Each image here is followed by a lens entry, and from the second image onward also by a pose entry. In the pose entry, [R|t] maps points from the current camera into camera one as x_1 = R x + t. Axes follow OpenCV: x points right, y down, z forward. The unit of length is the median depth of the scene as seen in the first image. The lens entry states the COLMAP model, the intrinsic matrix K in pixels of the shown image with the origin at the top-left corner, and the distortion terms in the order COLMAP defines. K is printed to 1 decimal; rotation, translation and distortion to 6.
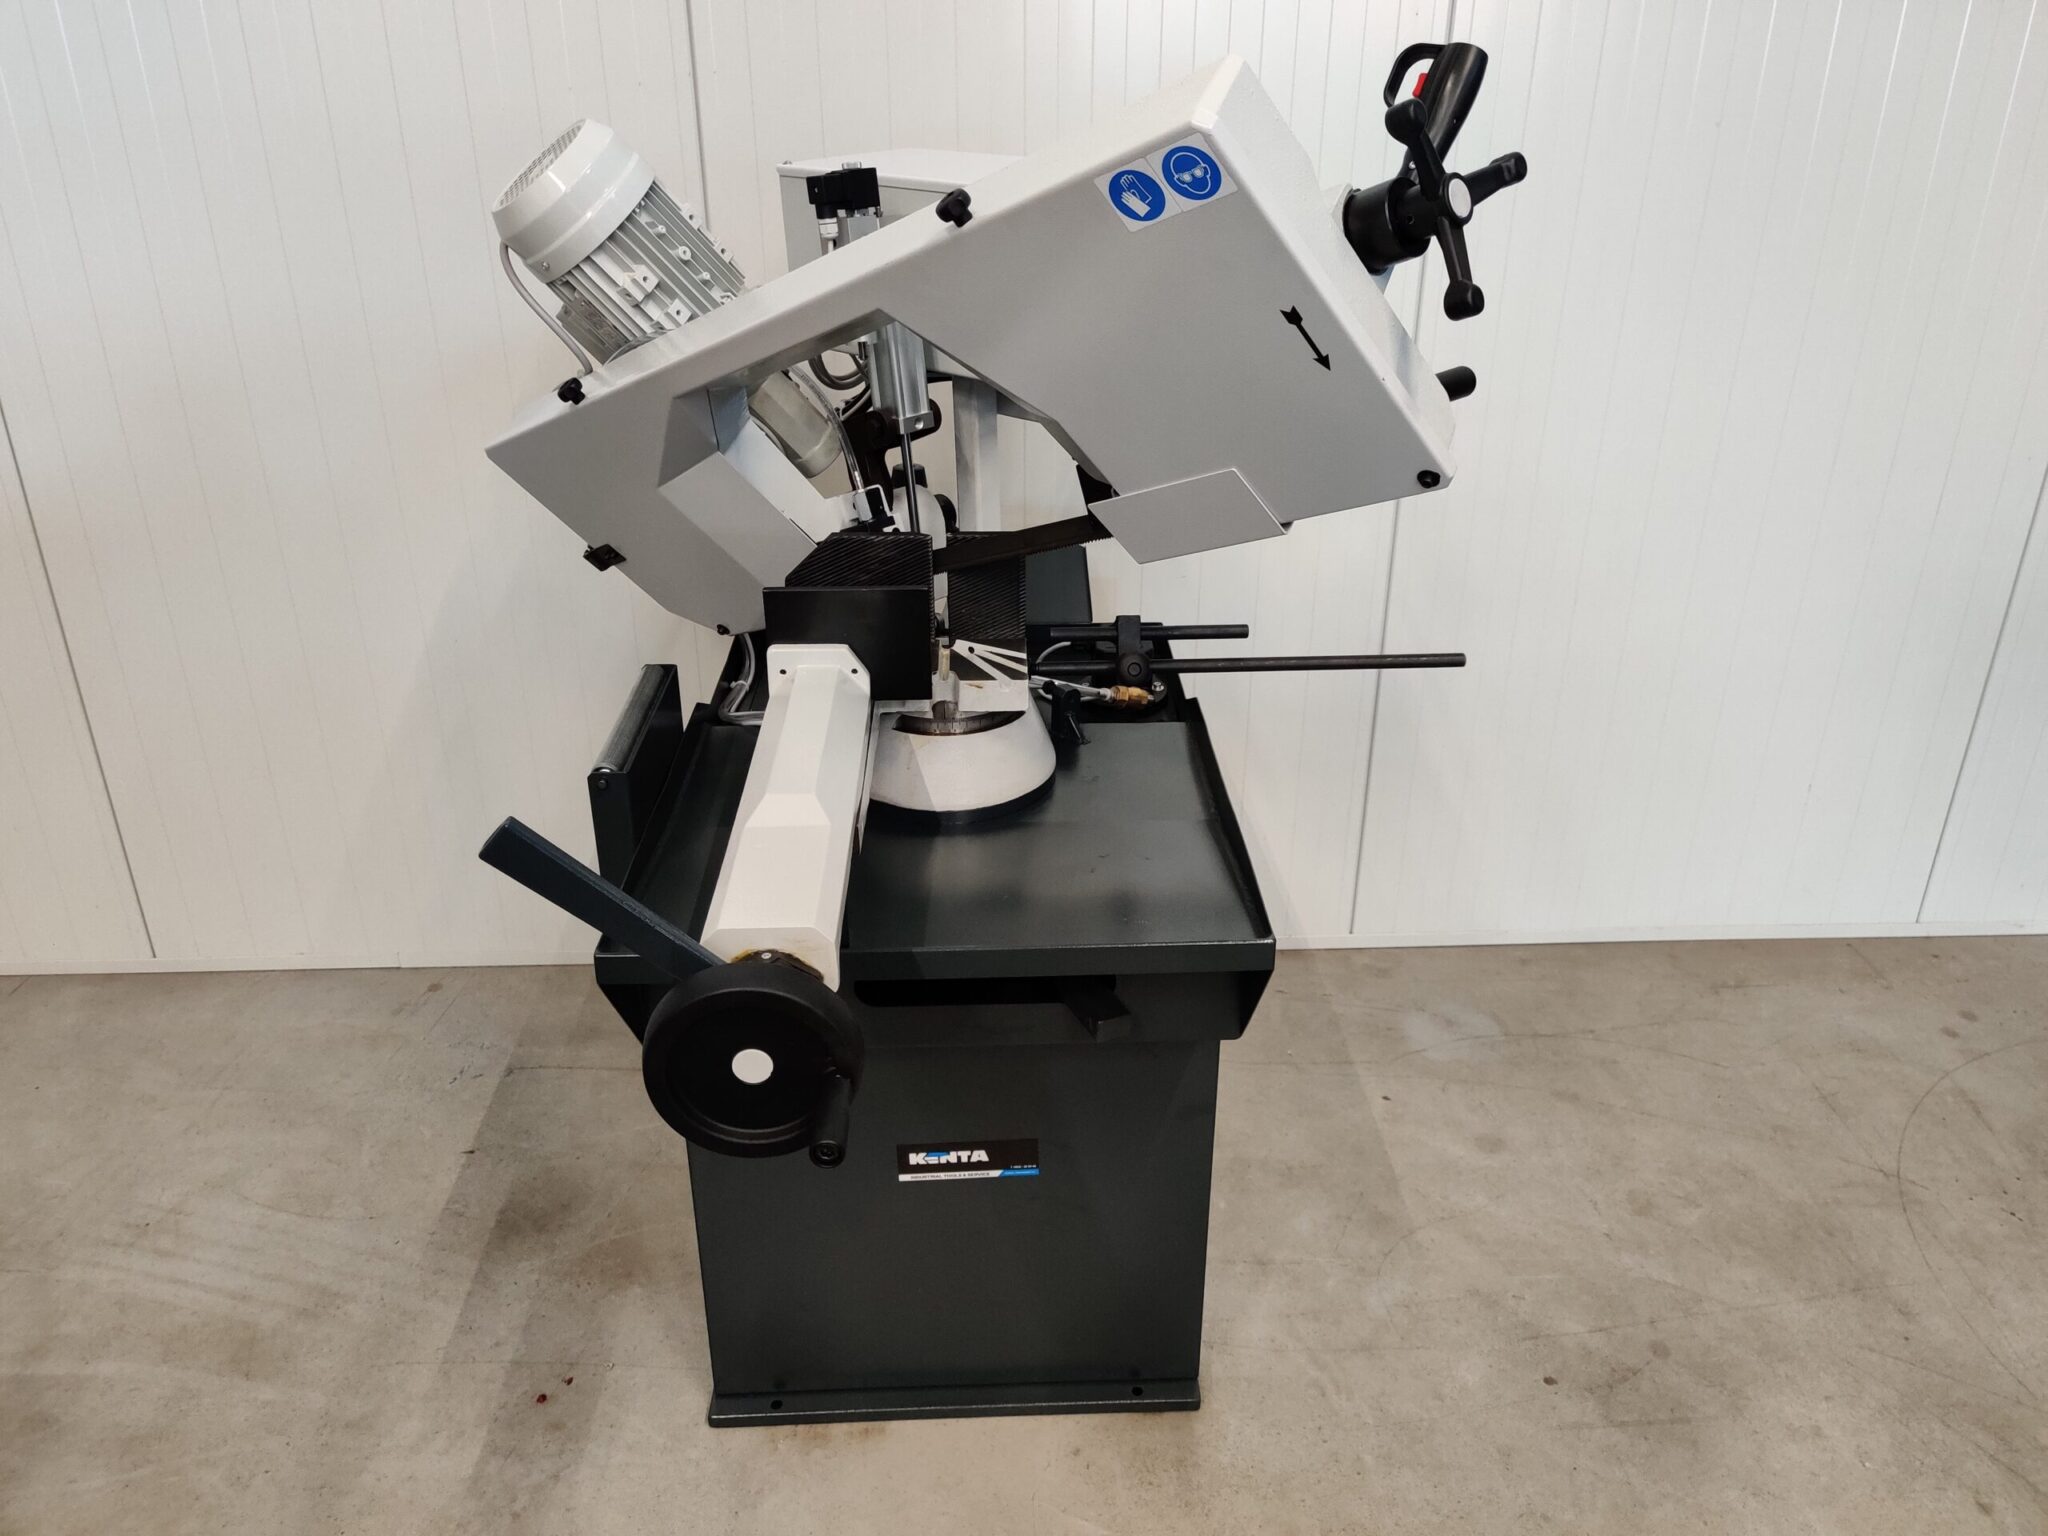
lens RADIAL K [[1546.6, 0, 1045.2], [0, 1546.6, 734.3], [0, 0, 1]] dist [0.039657, -0.060742]
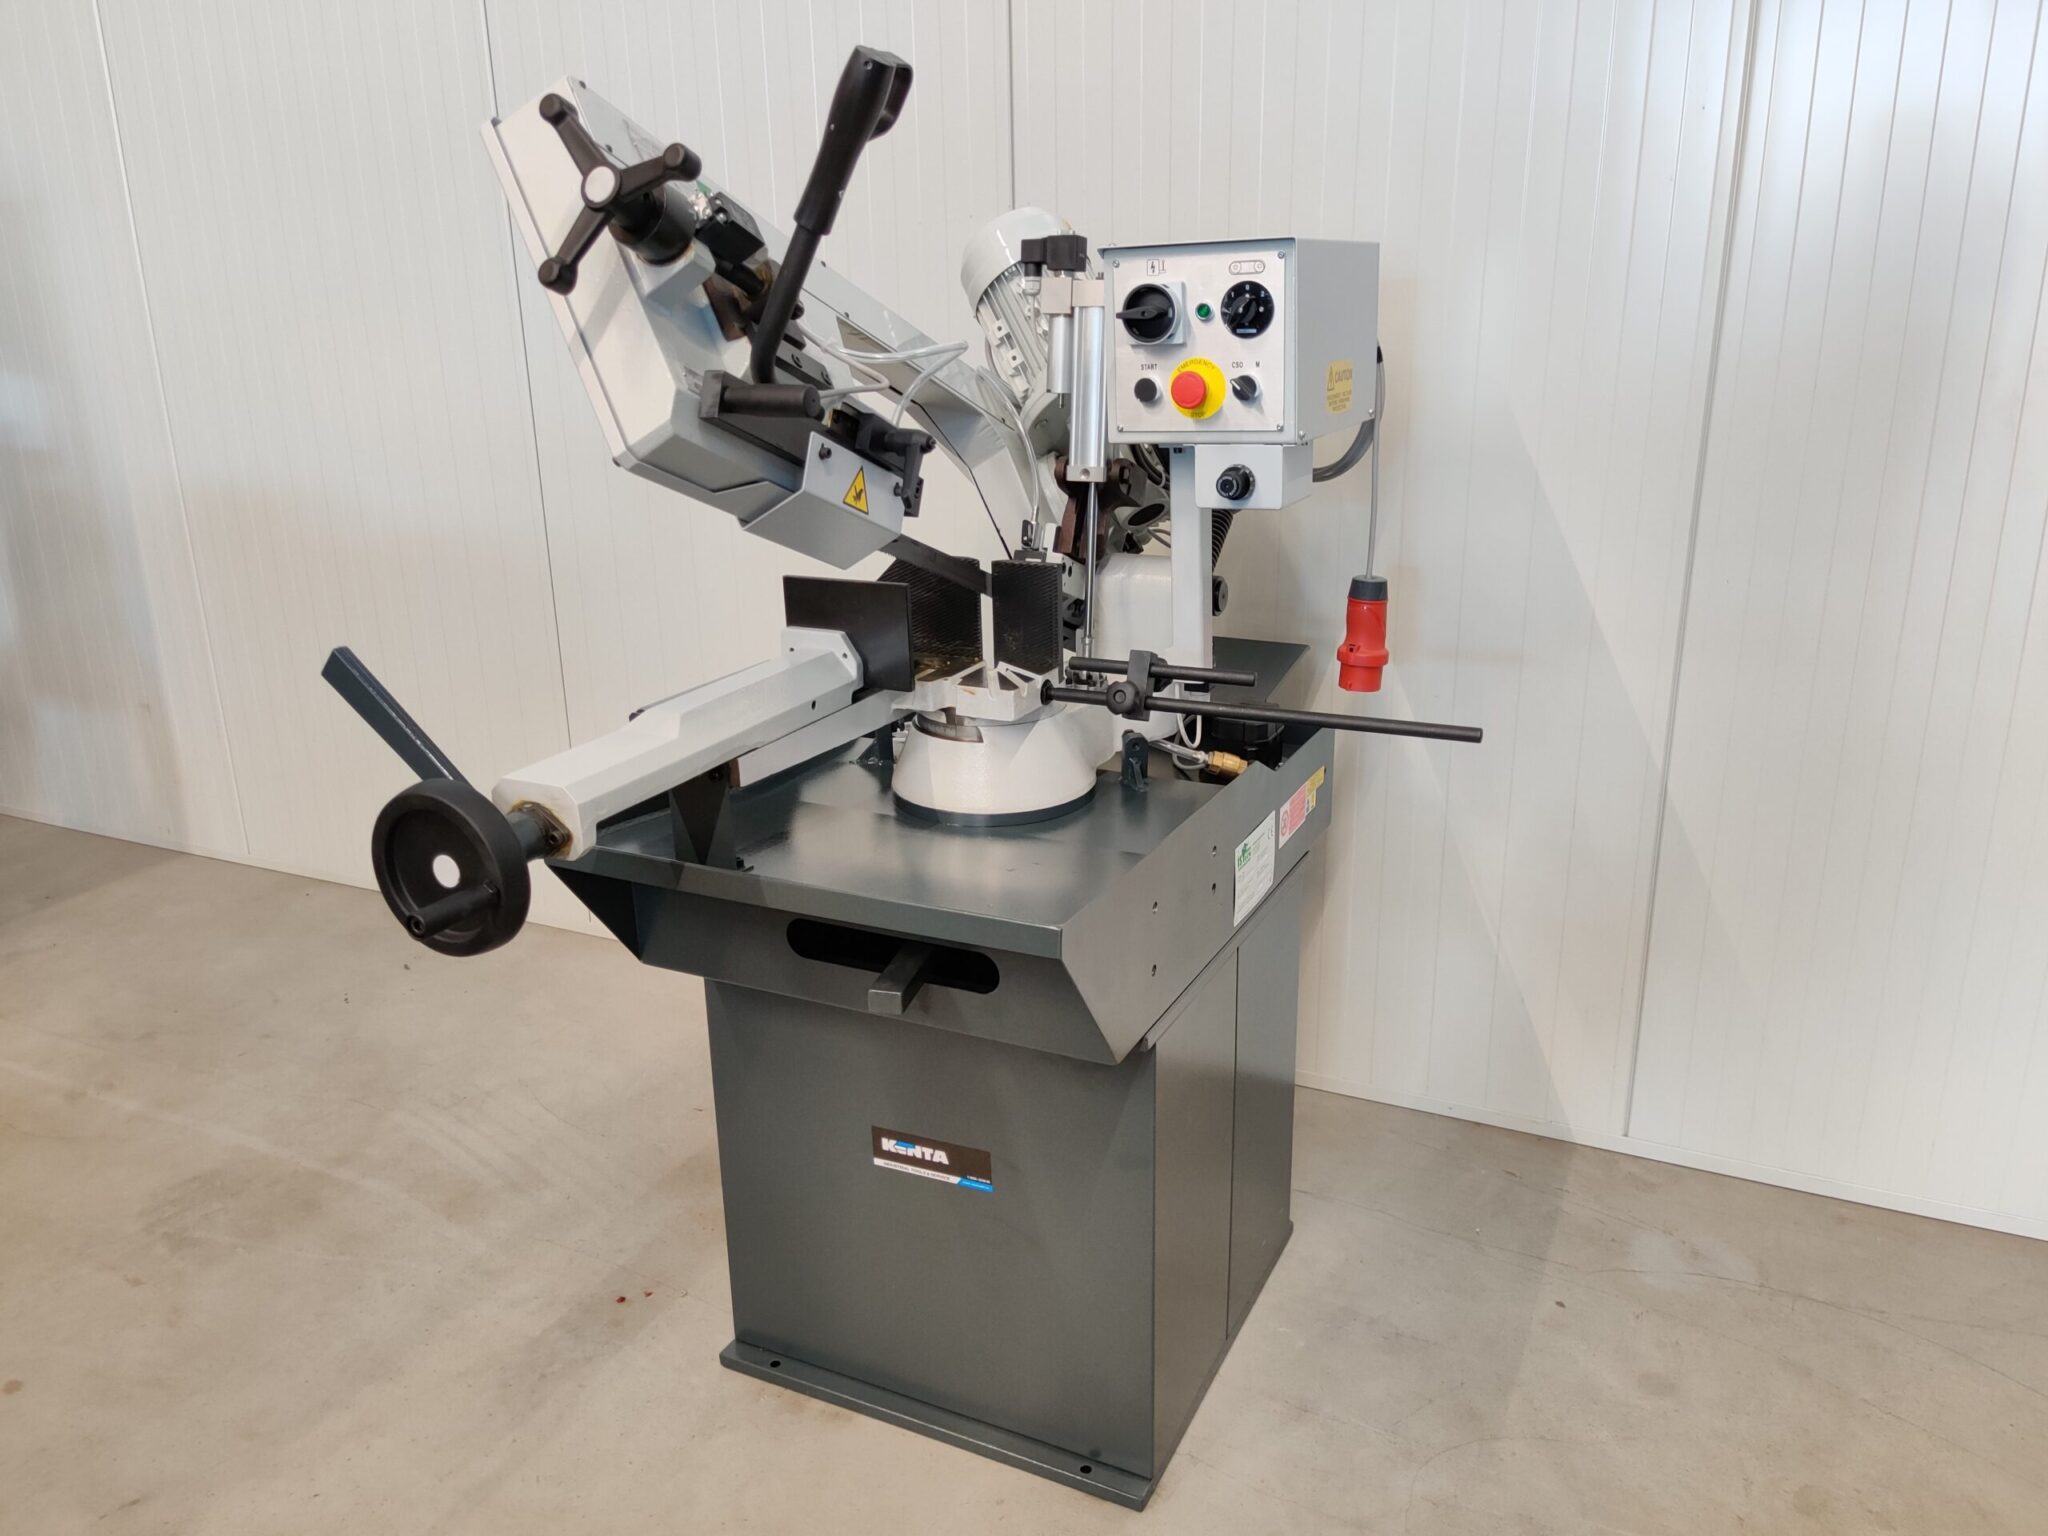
lens RADIAL K [[1546.6, 0, 1018.5], [0, 1546.6, 749.0], [0, 0, 1]] dist [0.039657, -0.060742]
pose [[0.873758, 0.119824, -0.471370, 0.409996], [-0.182034, 0.979303, -0.088487, 0.079724], [0.451011, 0.163121, 0.877485, 0.069789]]
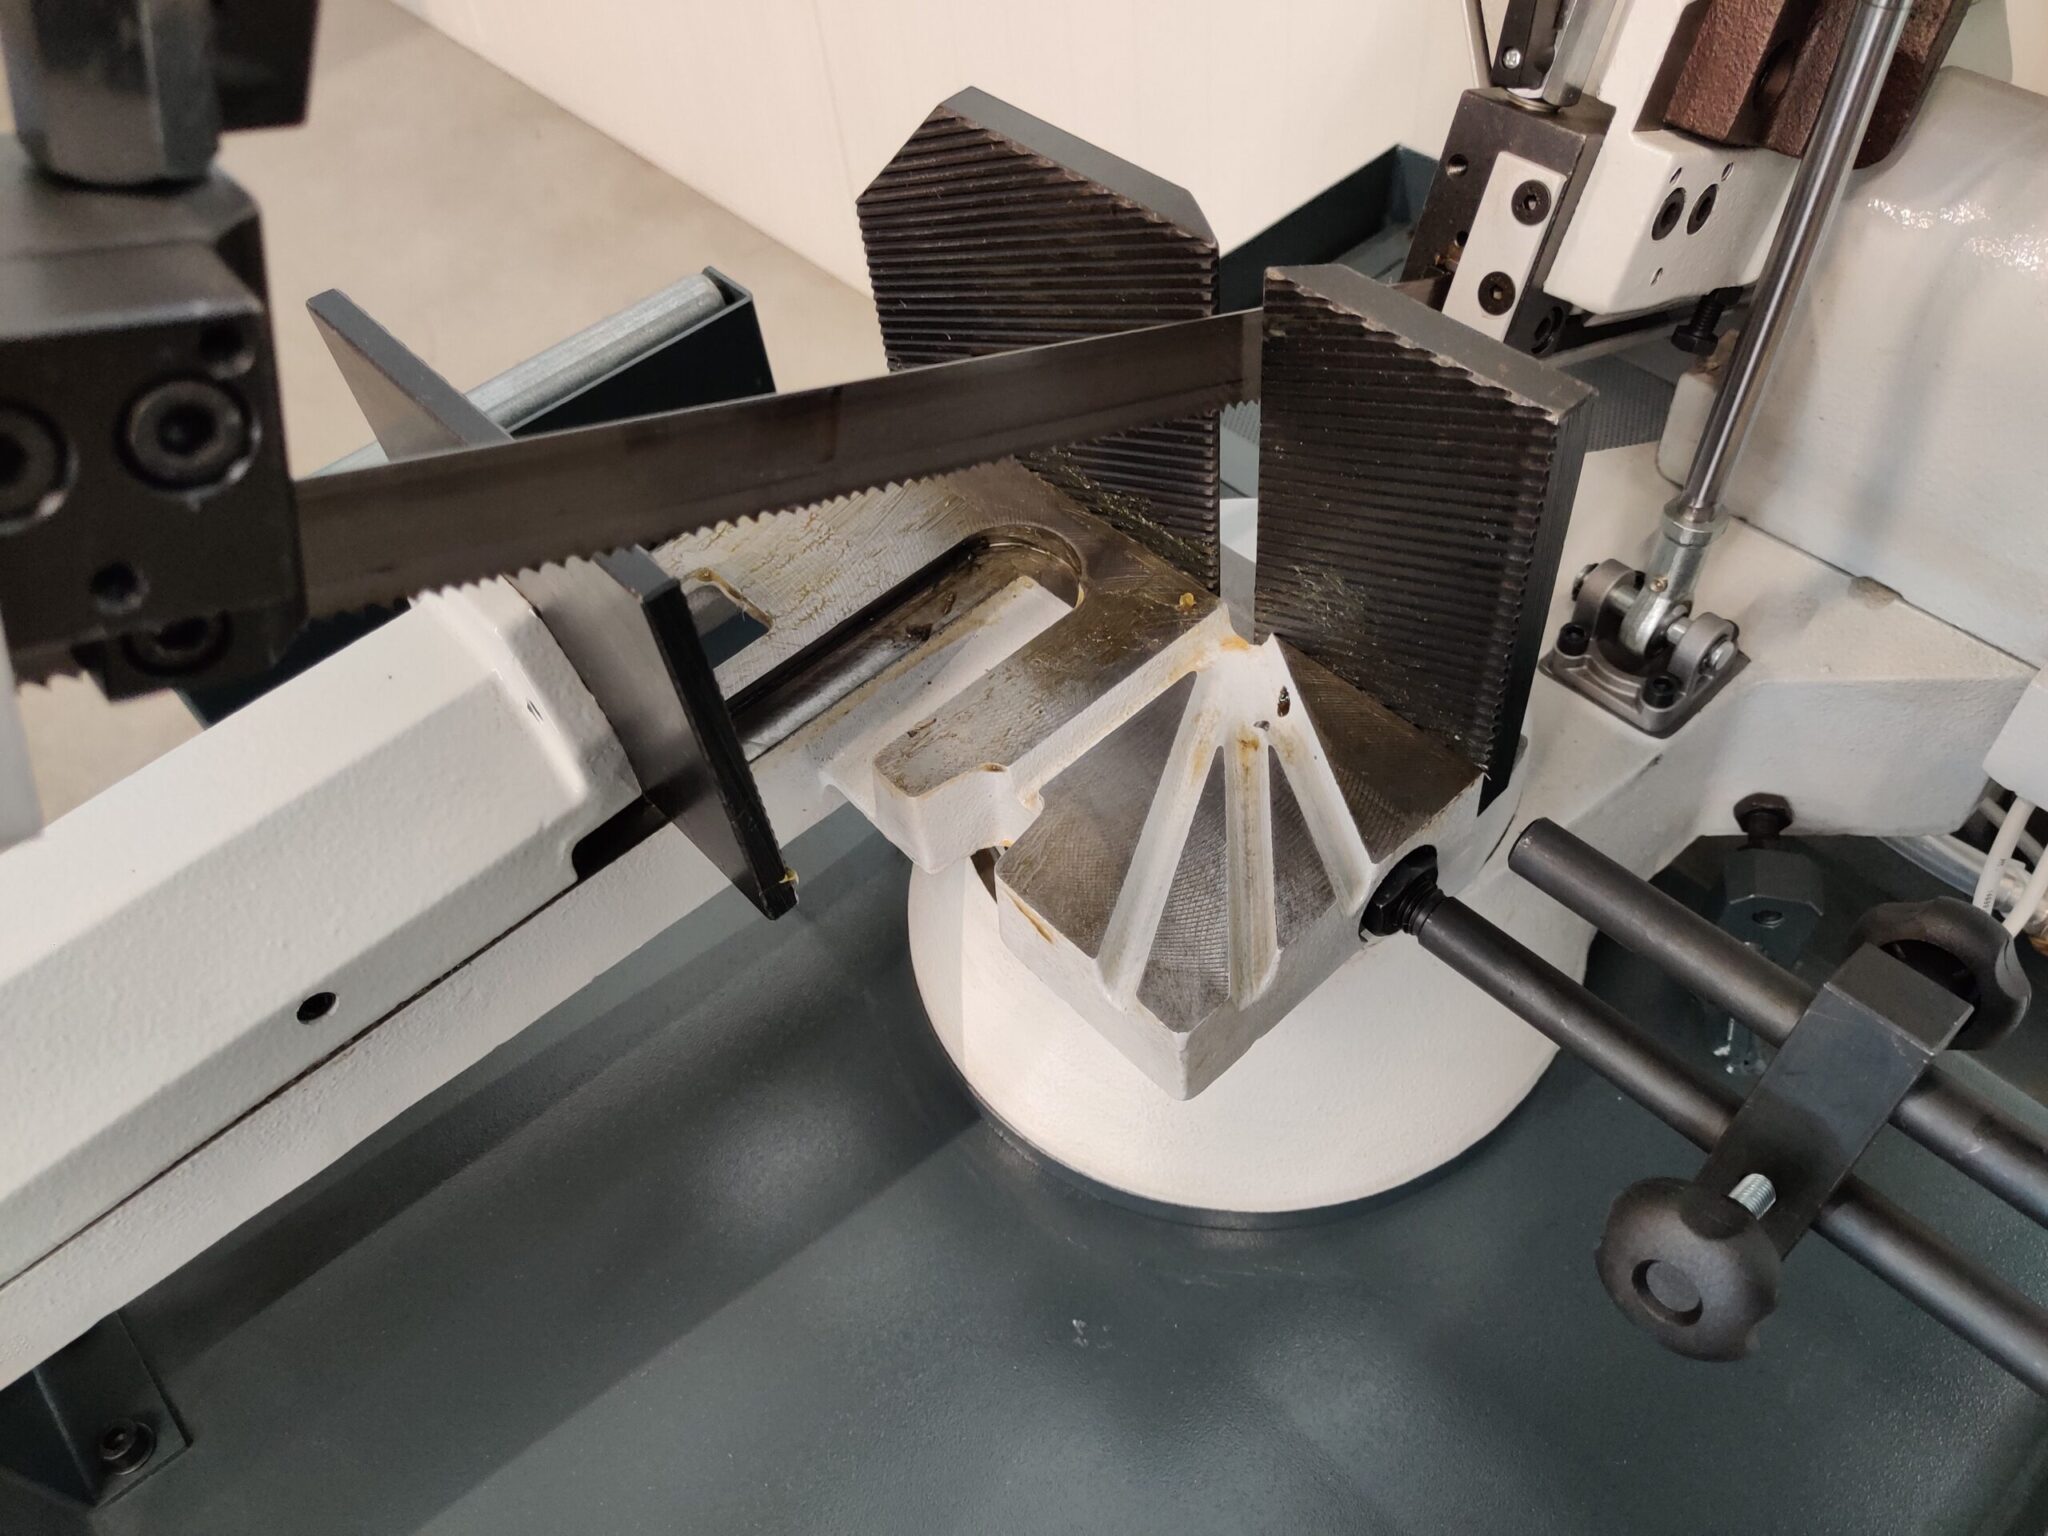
lens RADIAL K [[1546.6, 0, 1048.7], [0, 1546.6, 760.6], [0, 0, 1]] dist [0.039657, -0.060742]
pose [[0.637869, 0.558117, -0.530686, 0.063875], [-0.244648, 0.800225, 0.547529, -0.158486], [0.730254, -0.219421, 0.646981, 0.700201]]
